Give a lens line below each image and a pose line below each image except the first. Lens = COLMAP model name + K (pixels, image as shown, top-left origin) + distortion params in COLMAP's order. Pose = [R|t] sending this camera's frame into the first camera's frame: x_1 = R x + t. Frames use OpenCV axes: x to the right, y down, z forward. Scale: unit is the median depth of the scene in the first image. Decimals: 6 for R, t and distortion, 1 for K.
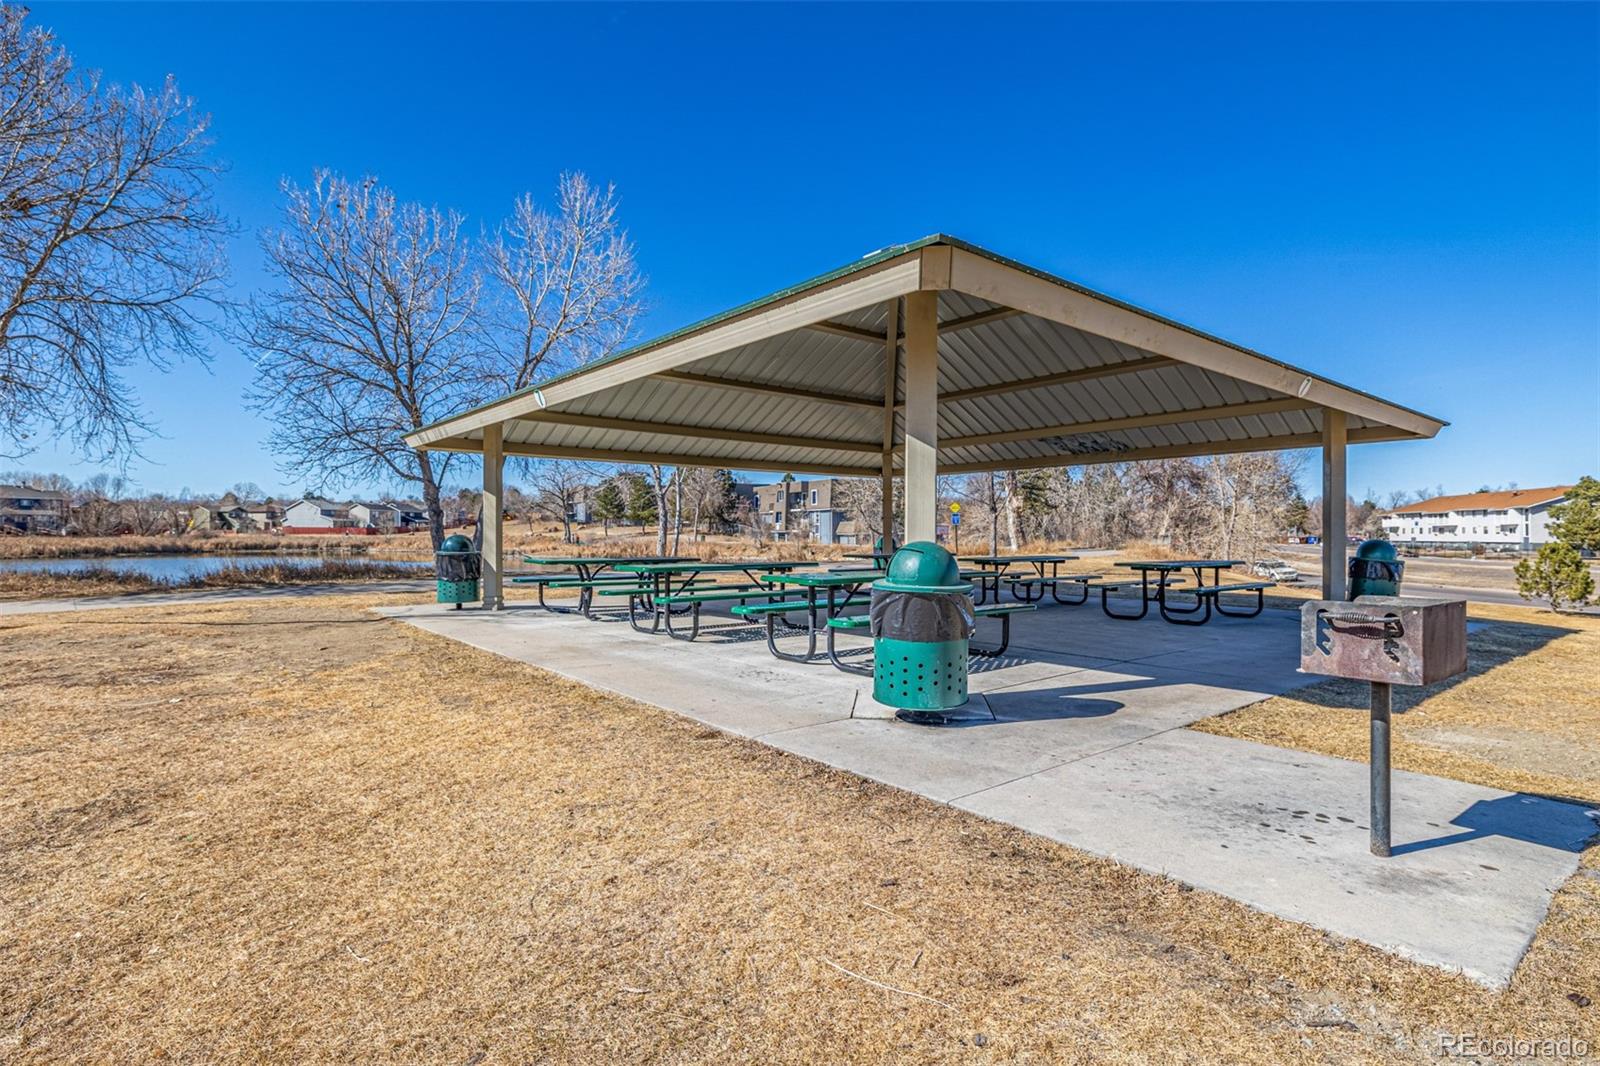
lens RADIAL K [[788.7, 0, 794.8], [0, 788.7, 531.6], [0, 0, 1]] dist [-0.031735, 0.000623]
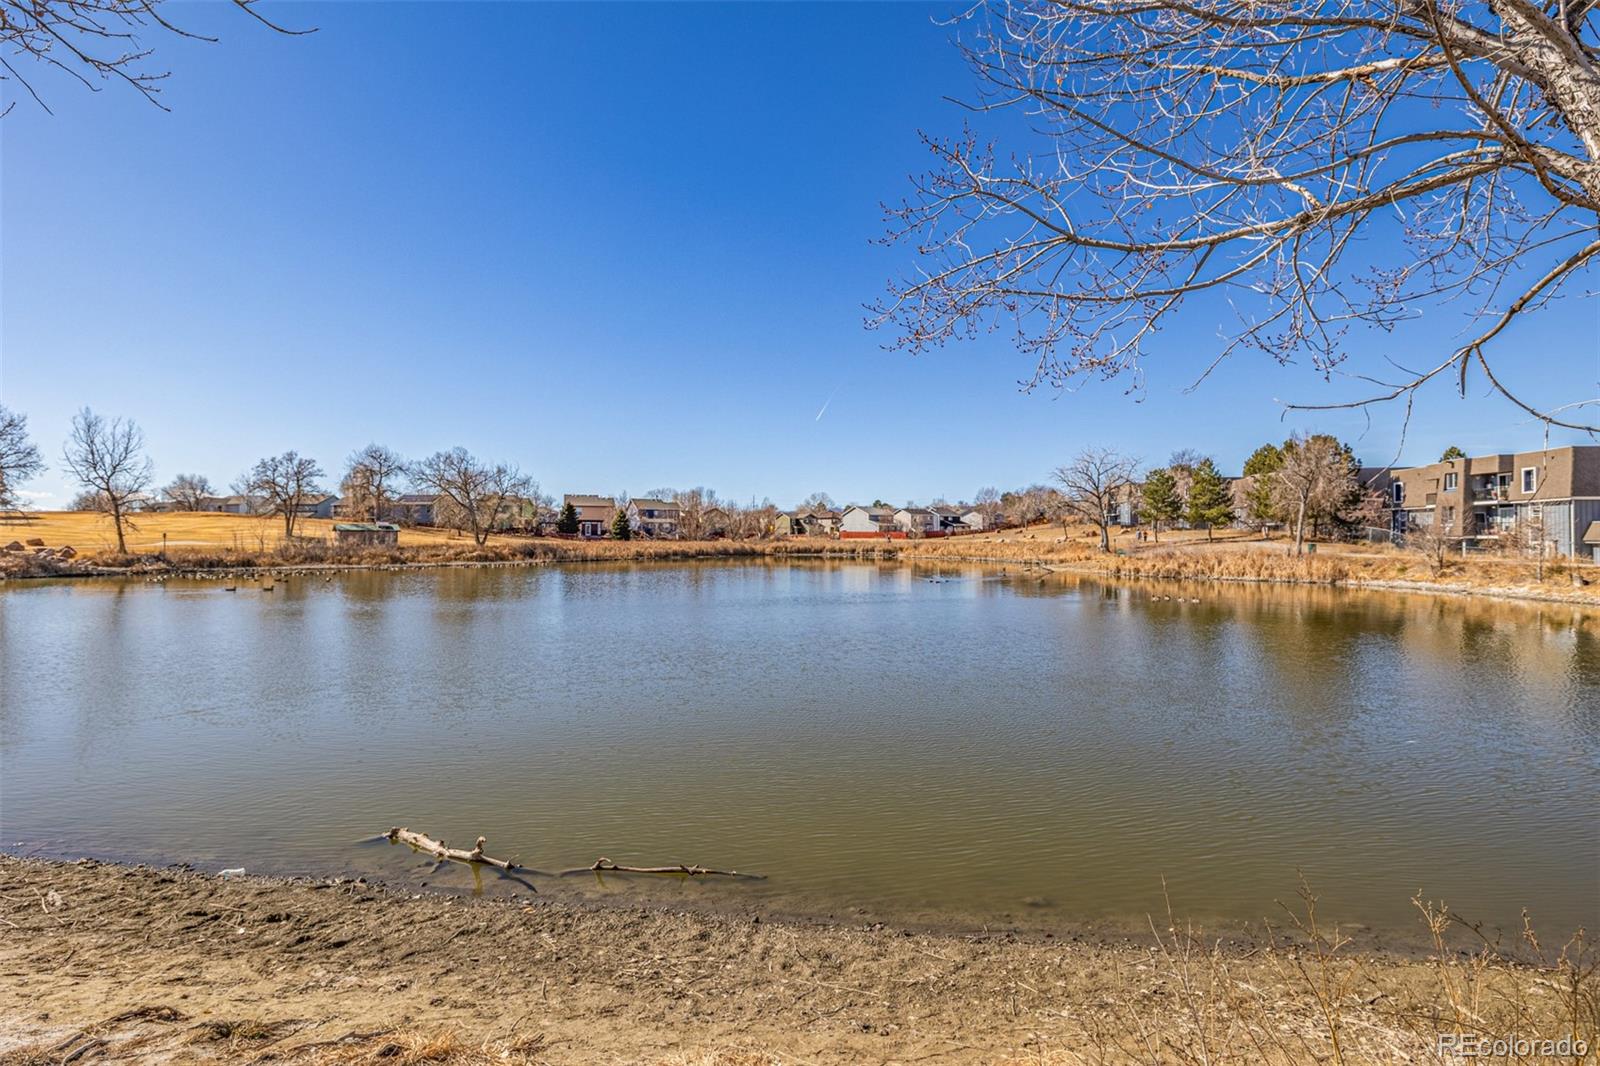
lens RADIAL K [[788.7, 0, 794.6], [0, 788.7, 535.5], [0, 0, 1]] dist [-0.031735, 0.000623]
pose [[0.784650, -0.000537, -0.619939, -0.033736], [0.001087, 0.999999, 0.000510, -0.001924], [0.619938, -0.001074, 0.784650, 0.142643]]
